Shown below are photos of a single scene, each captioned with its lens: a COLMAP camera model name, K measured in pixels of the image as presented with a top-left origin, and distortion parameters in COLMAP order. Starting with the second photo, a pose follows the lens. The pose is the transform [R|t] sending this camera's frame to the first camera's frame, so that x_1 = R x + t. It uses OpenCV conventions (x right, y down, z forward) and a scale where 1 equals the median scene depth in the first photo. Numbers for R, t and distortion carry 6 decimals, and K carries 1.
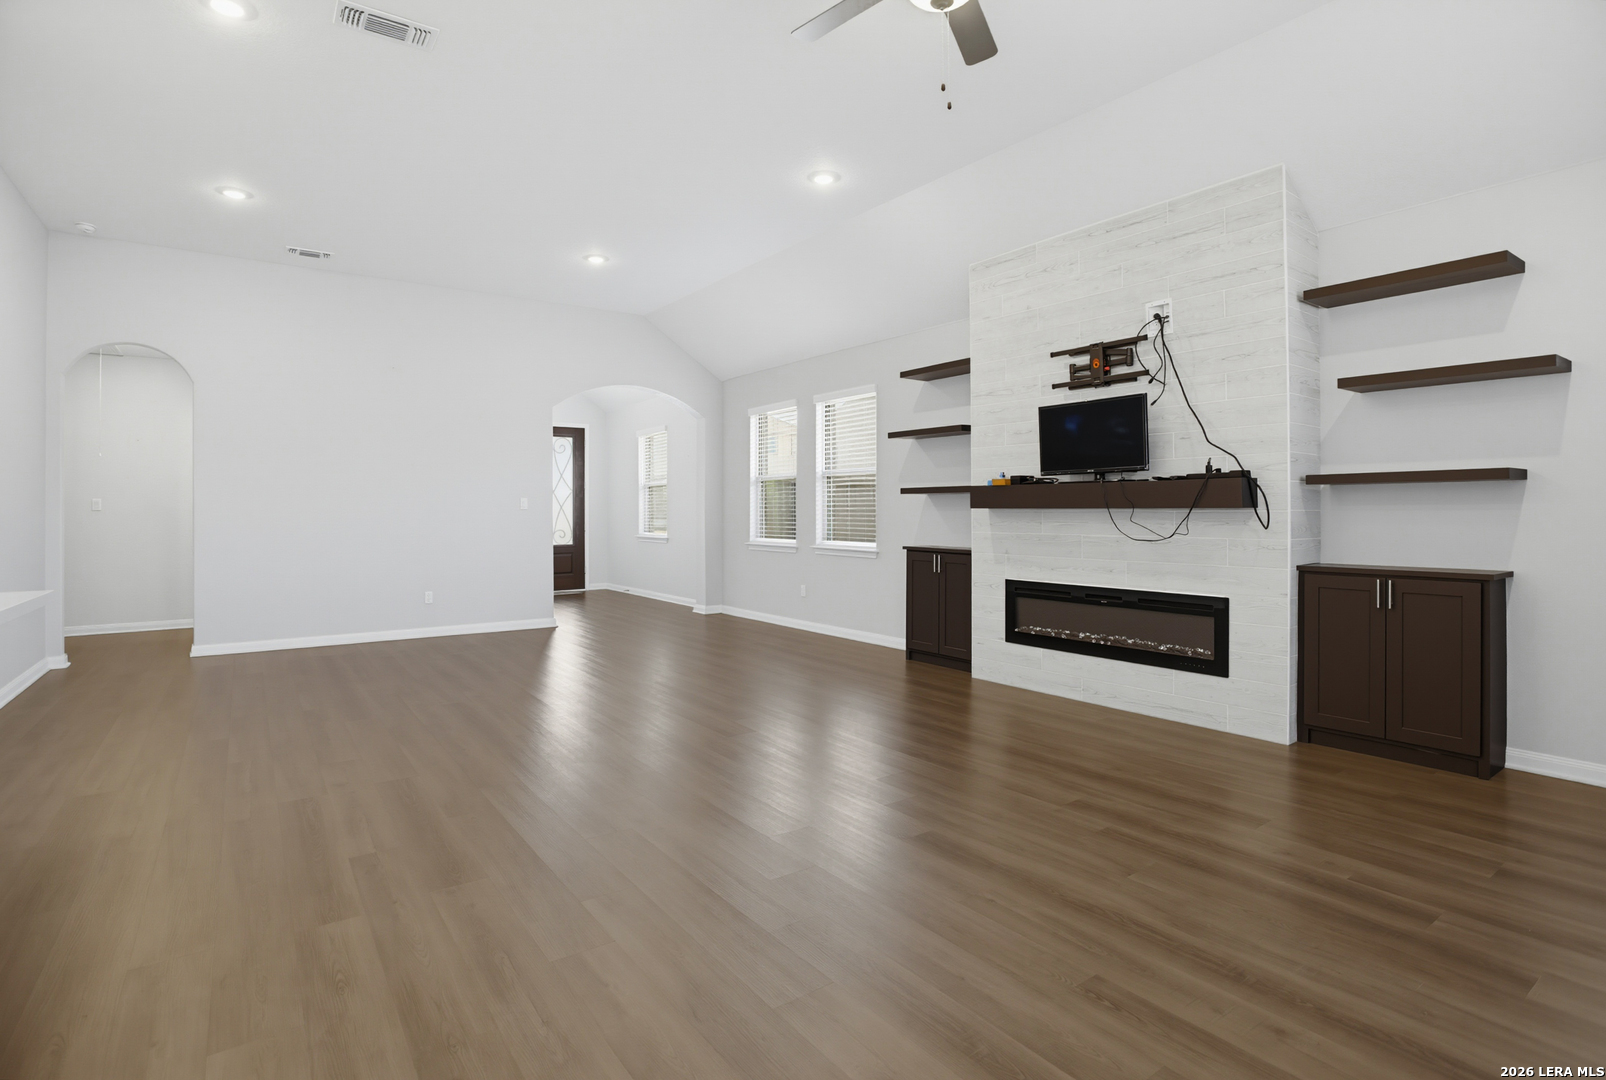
lens RADIAL K [[793.0, 0, 855.6], [0, 793.0, 506.6], [0, 0, 1]] dist [0.000682, 0.000099]
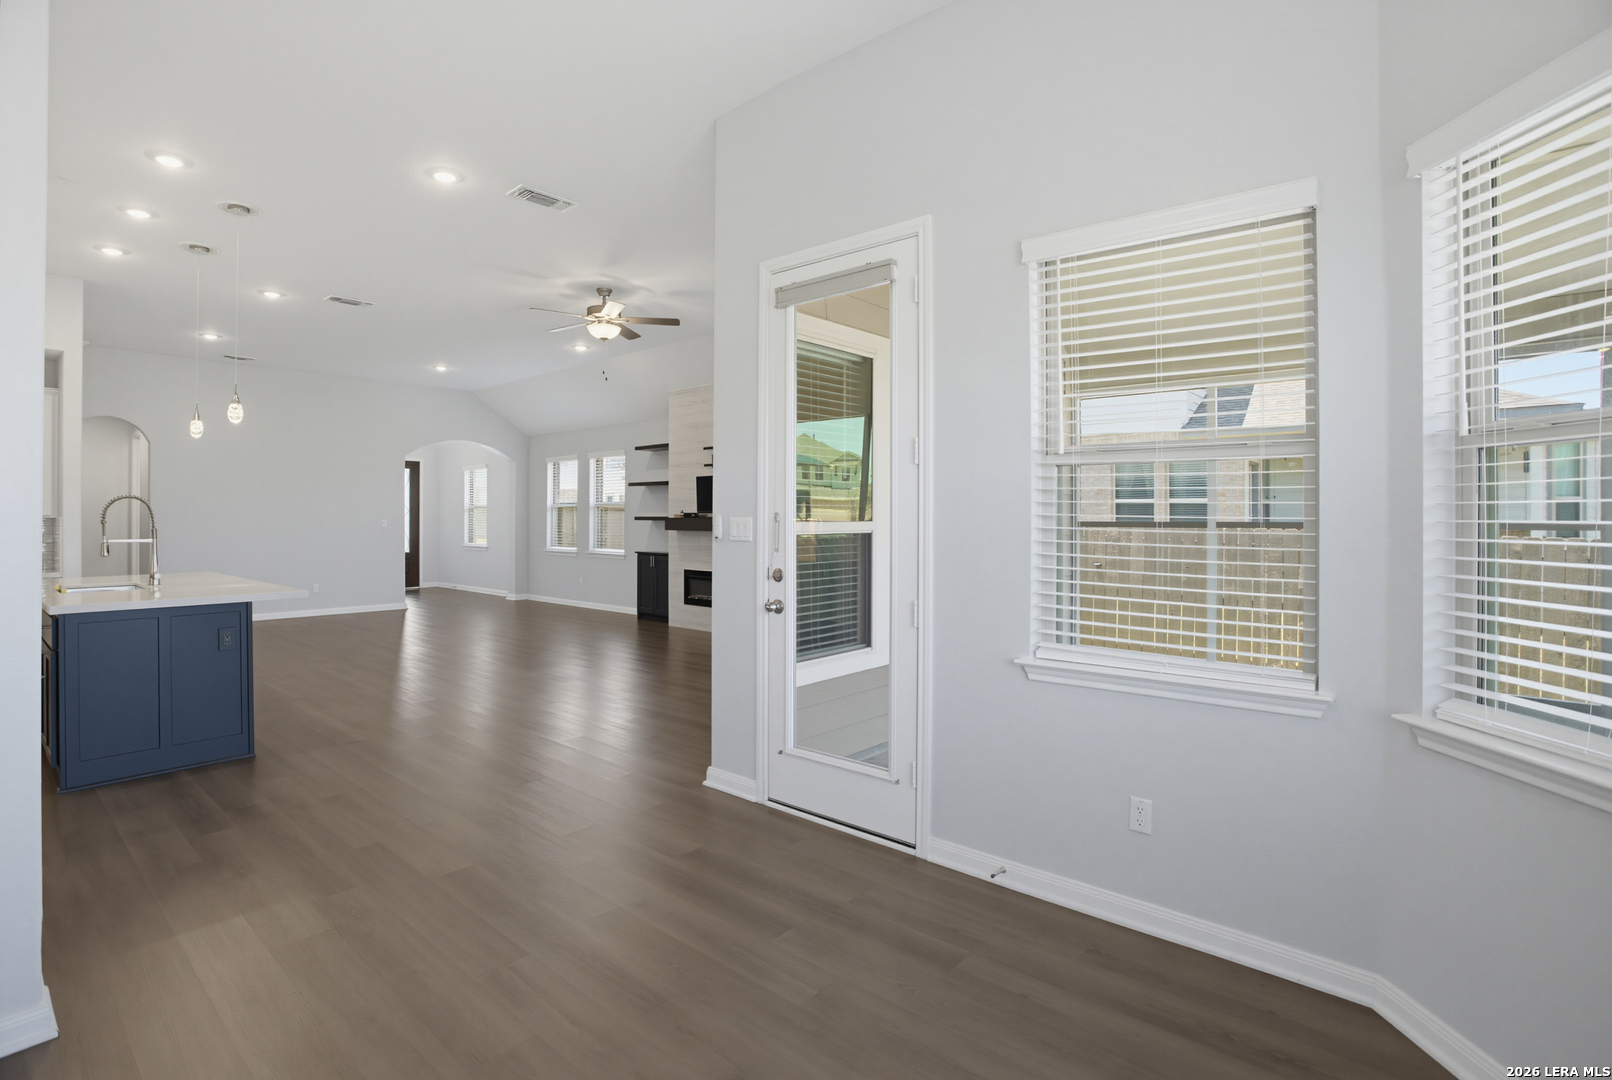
lens RADIAL K [[791.0, 0, 801.9], [0, 791.0, 521.1], [0, 0, 1]] dist [-0.027918, 0.000201]
pose [[0.988406, 0.003273, 0.151800, 0.171987], [-0.004385, 0.999966, 0.006991, -0.031269], [-0.151771, -0.007575, 0.988387, -0.783123]]
